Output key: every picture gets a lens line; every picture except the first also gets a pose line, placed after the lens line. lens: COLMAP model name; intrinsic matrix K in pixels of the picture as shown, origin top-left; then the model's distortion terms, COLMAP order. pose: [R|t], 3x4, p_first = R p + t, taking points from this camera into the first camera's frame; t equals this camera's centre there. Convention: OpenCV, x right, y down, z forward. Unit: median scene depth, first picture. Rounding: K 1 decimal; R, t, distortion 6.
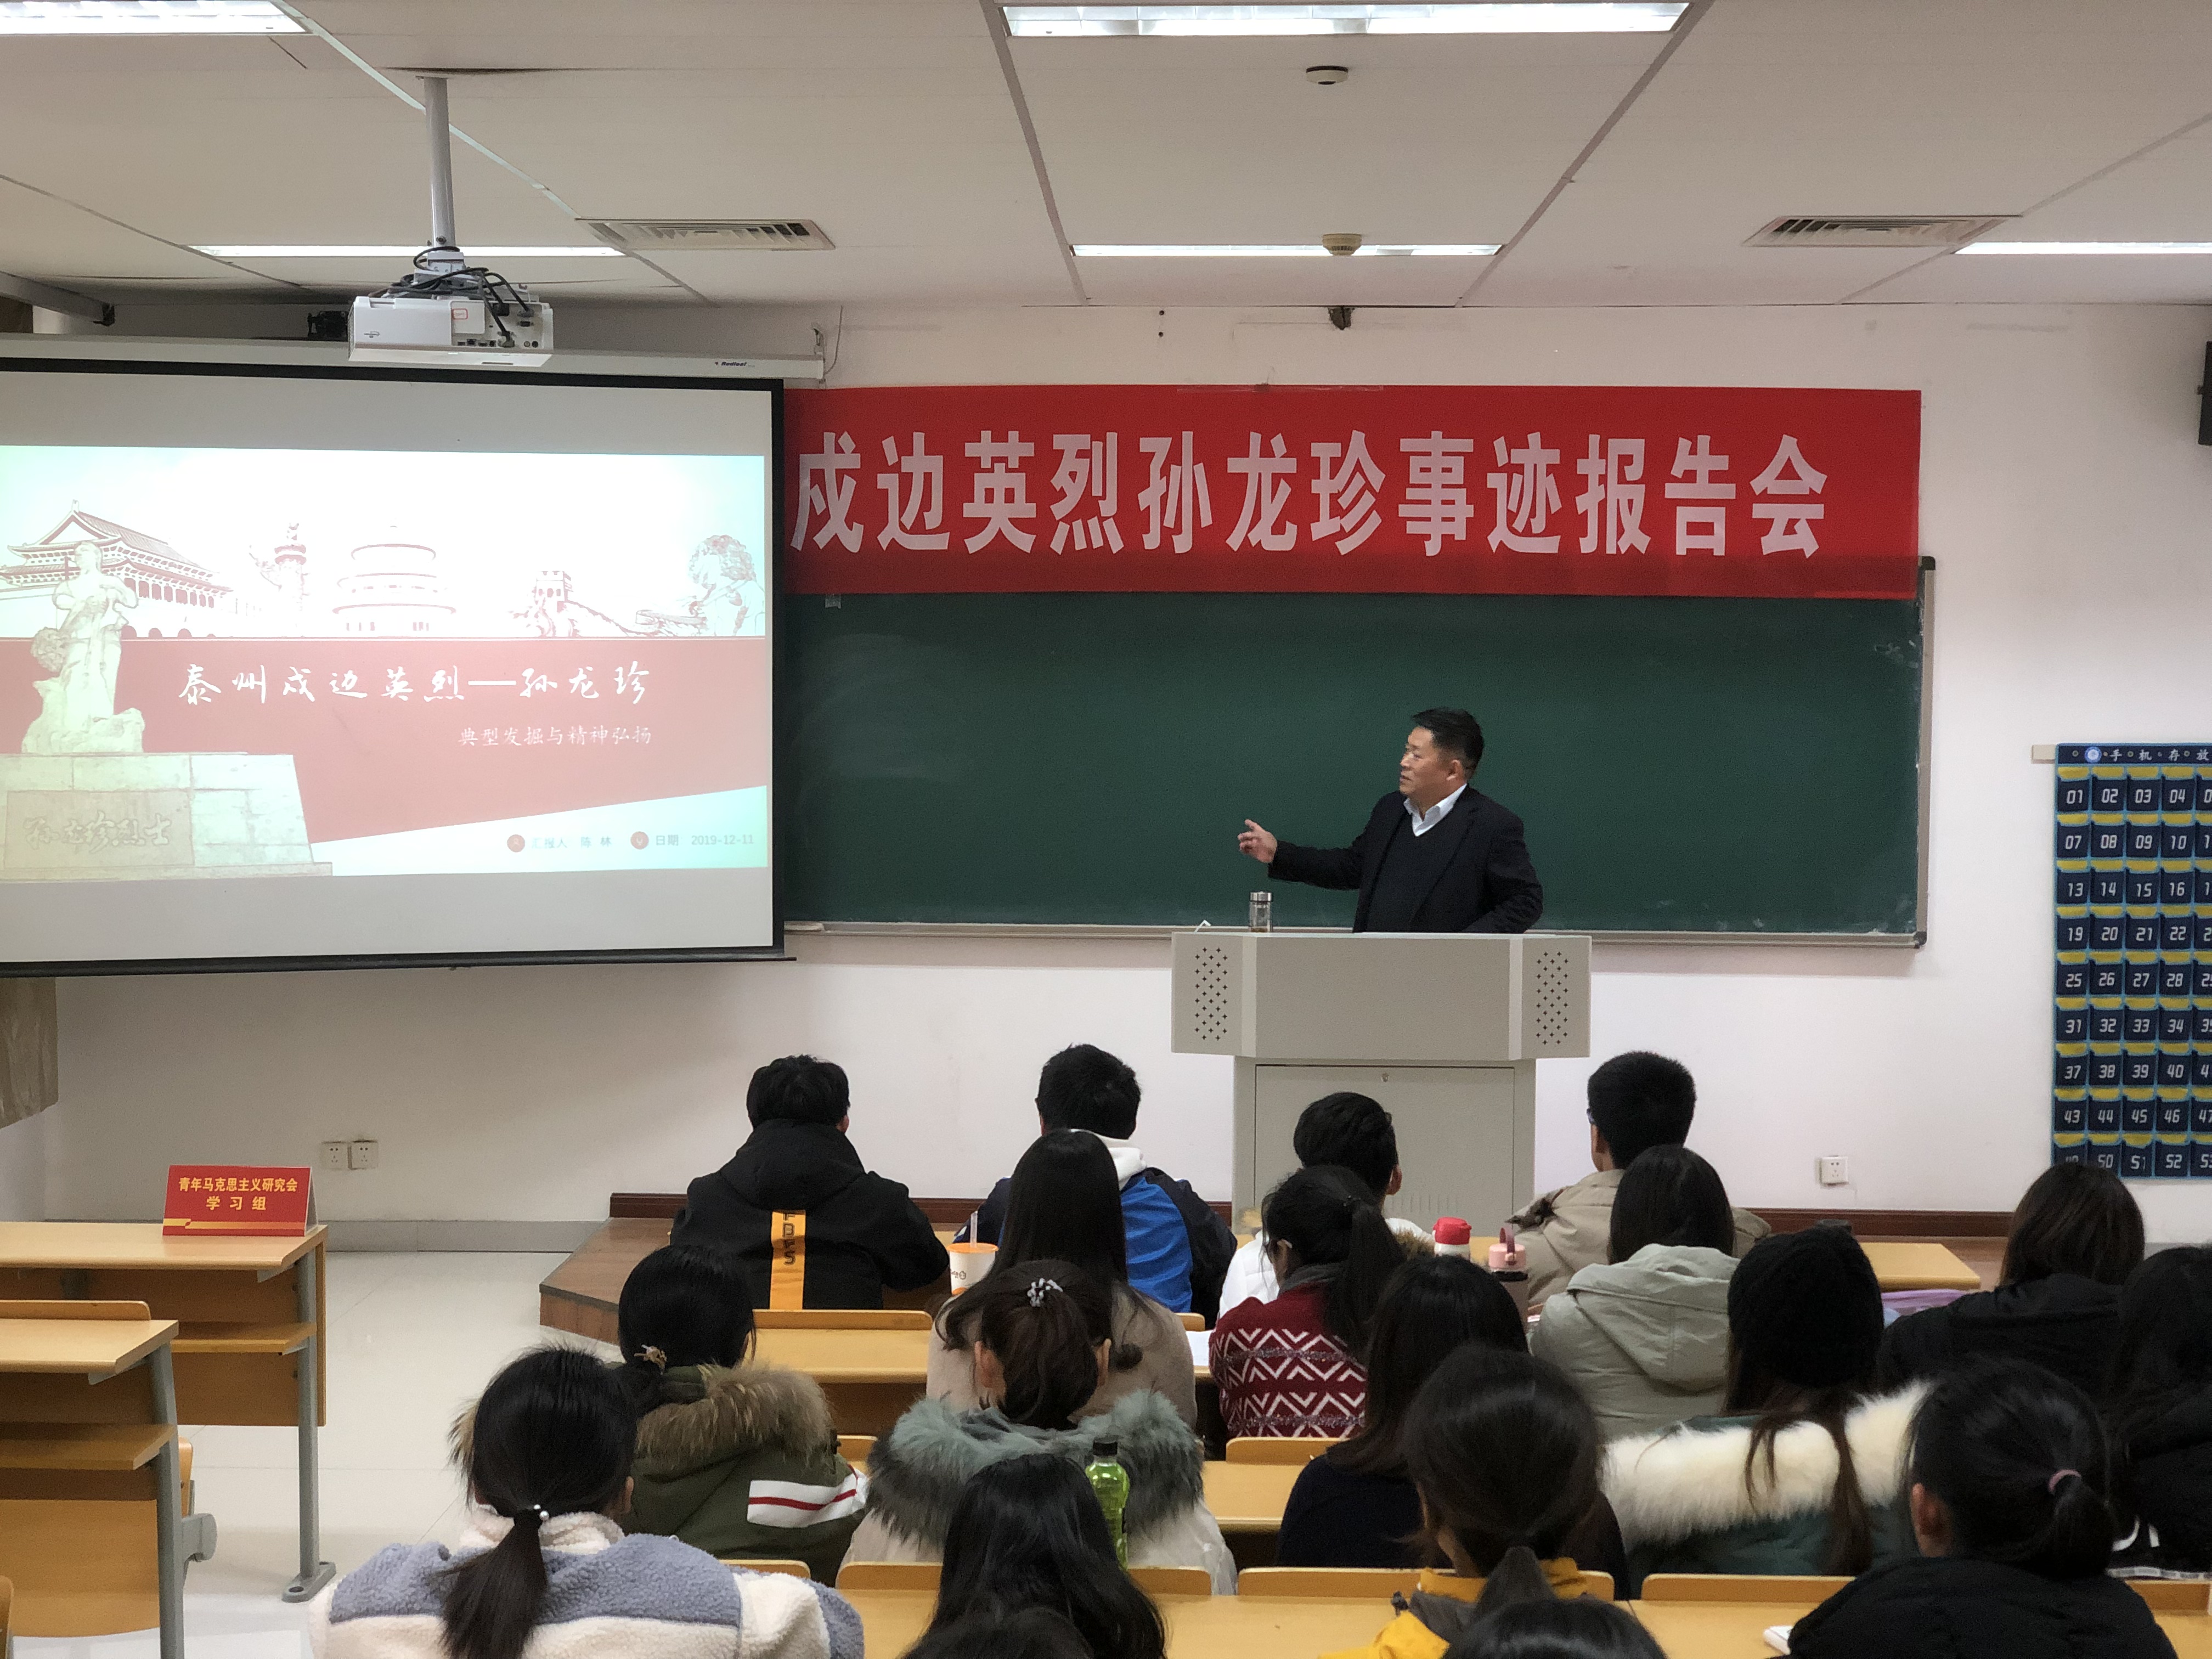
lens RADIAL K [[3376.0, 0, 1100.5], [0, 3376.0, 829.8], [0, 0, 1]] dist [0.064952, 0.000000]
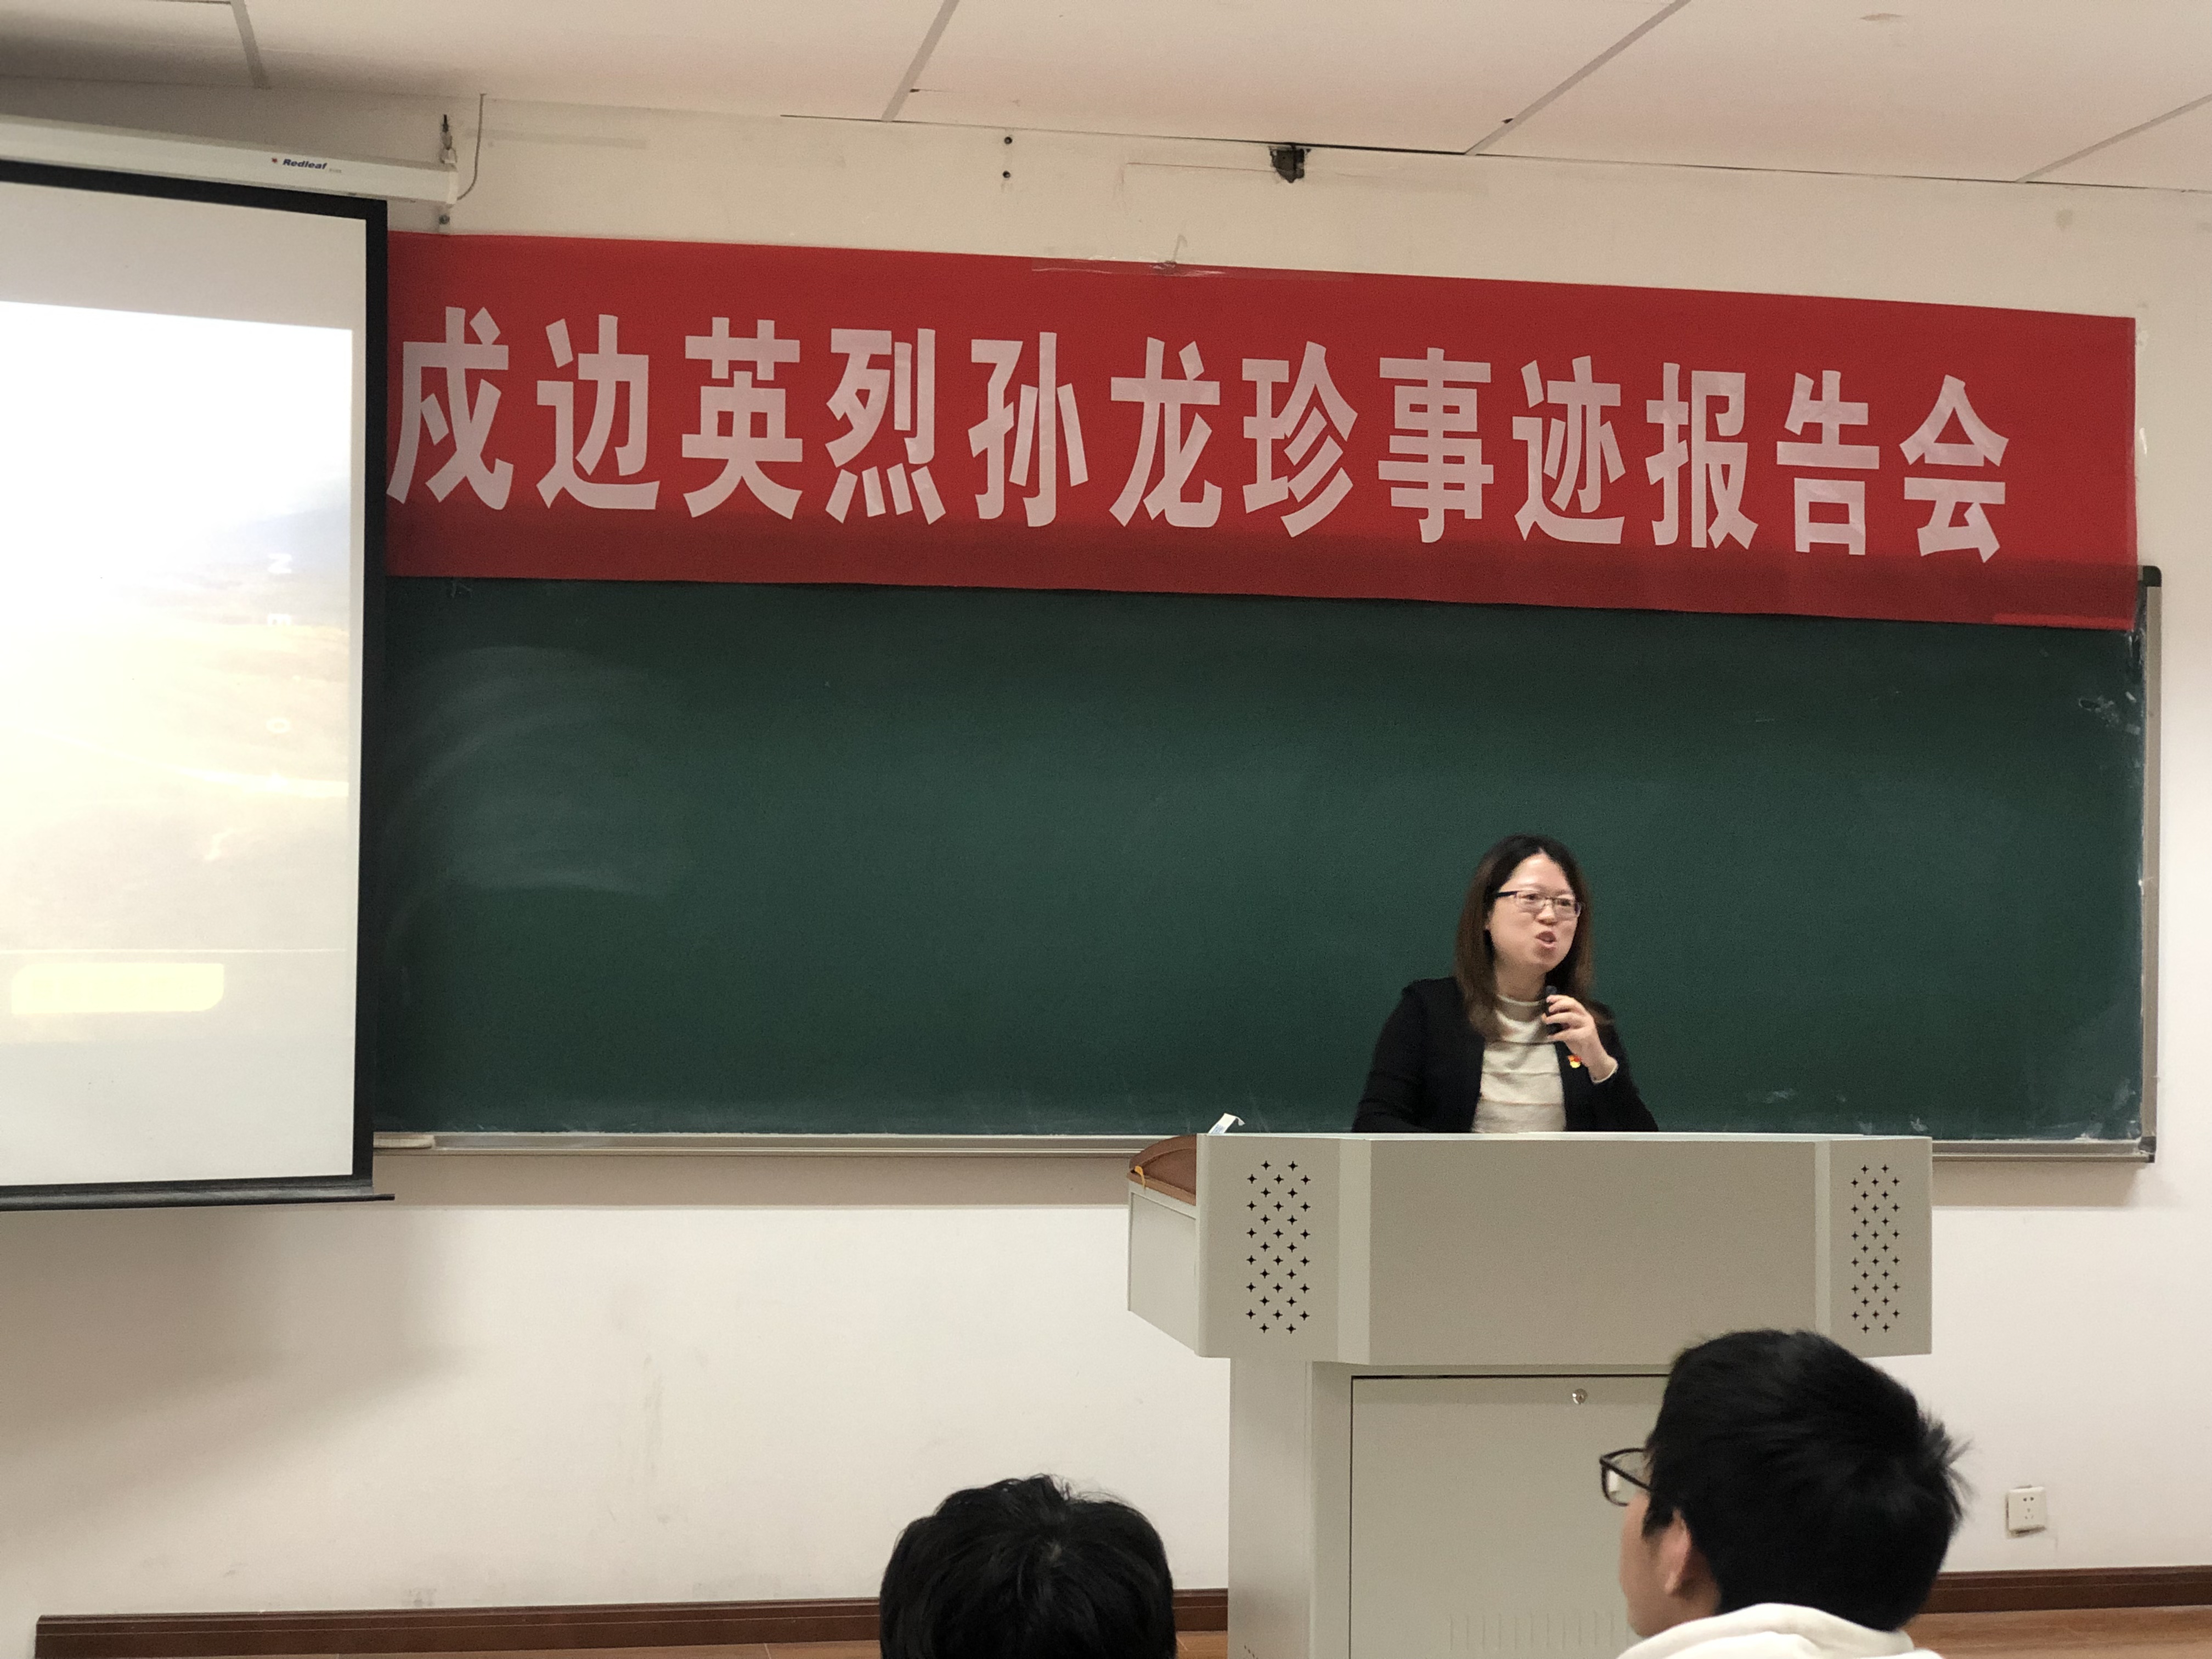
lens RADIAL K [[3376.0, 0, 1114.8], [0, 3376.0, 839.6], [0, 0, 1]] dist [0.064952, 0.000000]
pose [[0.977060, 0.011946, 0.212628, -0.093002], [0.002713, 0.997647, -0.068513, 0.017286], [-0.212946, 0.067518, 0.974728, 0.400642]]
